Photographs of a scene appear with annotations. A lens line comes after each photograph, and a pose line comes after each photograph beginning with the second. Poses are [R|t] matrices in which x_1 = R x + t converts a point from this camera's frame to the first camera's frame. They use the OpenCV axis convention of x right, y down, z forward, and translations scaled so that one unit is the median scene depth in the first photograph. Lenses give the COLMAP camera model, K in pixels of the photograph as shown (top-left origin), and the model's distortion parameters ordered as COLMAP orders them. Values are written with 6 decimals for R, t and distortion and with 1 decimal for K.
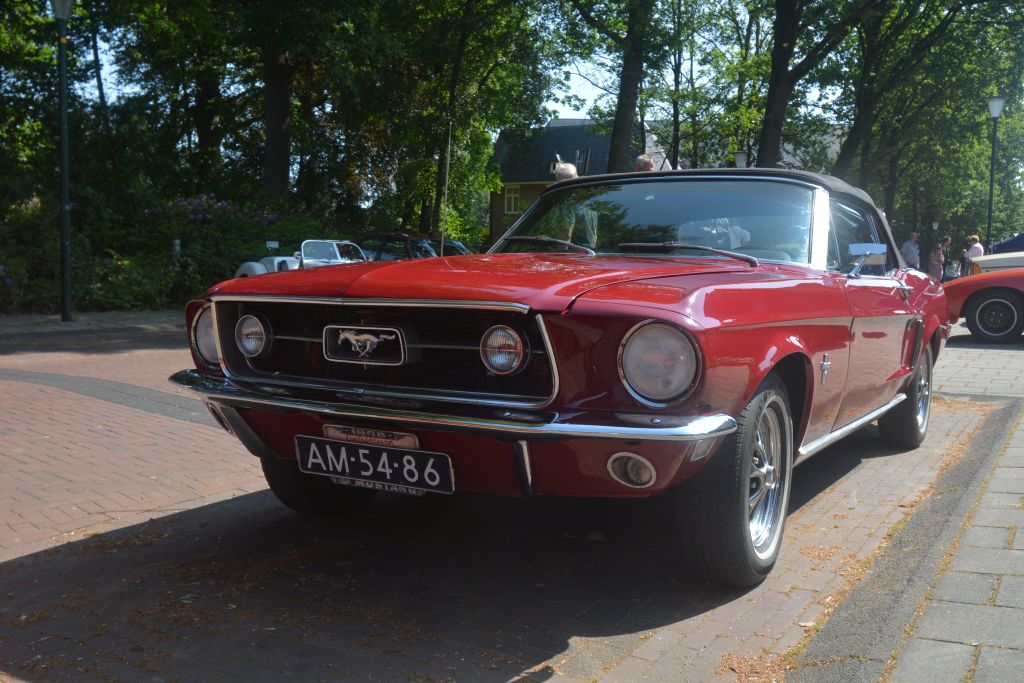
lens RADIAL K [[1003.8, 0, 512.0], [0, 1003.8, 341.5], [0, 0, 1]] dist [-0.007757, -0.006237]
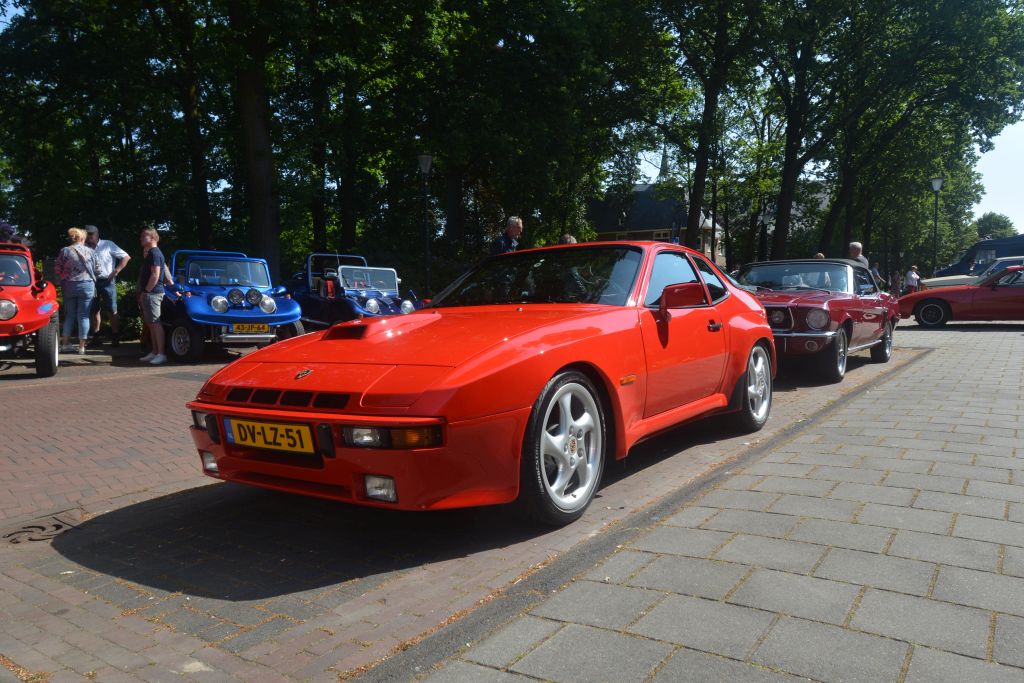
lens RADIAL K [[785.4, 0, 512.0], [0, 785.4, 341.5], [0, 0, 1]] dist [0.005822, 0.002512]
pose [[0.997615, -0.022825, -0.065138, -0.059195], [0.021984, 0.999666, -0.013594, 0.008660], [0.065426, 0.012129, 0.997784, -0.151120]]
